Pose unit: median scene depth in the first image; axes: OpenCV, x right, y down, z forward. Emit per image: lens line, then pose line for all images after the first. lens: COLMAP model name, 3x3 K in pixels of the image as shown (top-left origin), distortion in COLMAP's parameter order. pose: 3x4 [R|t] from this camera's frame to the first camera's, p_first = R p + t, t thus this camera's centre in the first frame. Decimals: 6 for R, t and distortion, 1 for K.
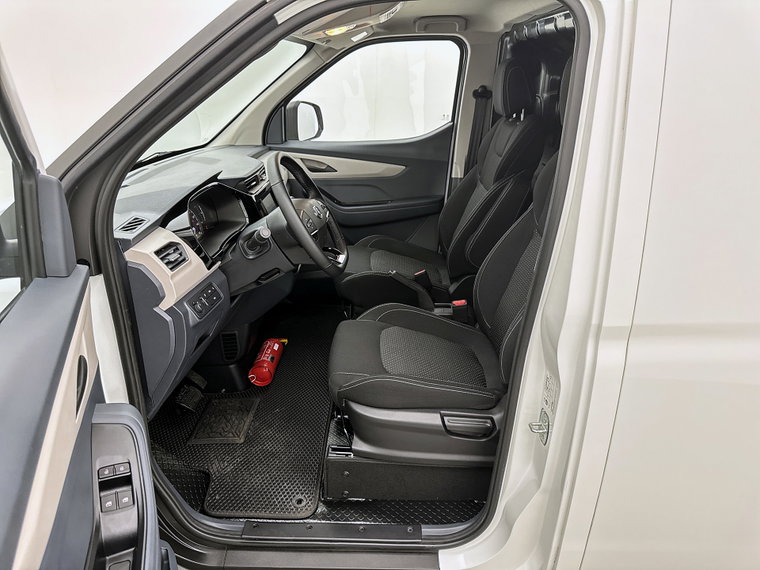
lens RADIAL K [[531.3, 0, 379.6], [0, 531.3, 285.0], [0, 0, 1]] dist [0.008678, 0.000345]
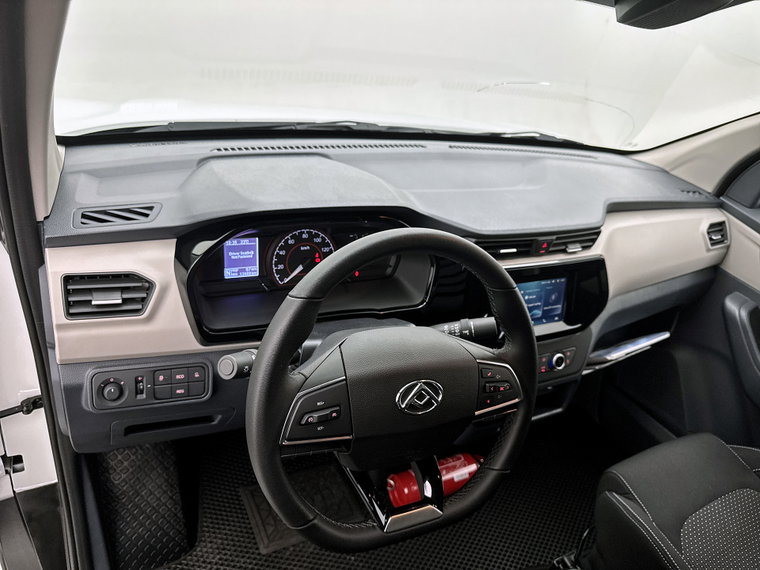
lens RADIAL K [[531.3, 0, 384.5], [0, 531.3, 286.2], [0, 0, 1]] dist [0.008678, 0.000345]
pose [[0.466578, 0.573768, -0.673123, 0.054379], [-0.519603, 0.793679, 0.316365, -0.187537], [0.715764, 0.202148, 0.668444, 0.404031]]
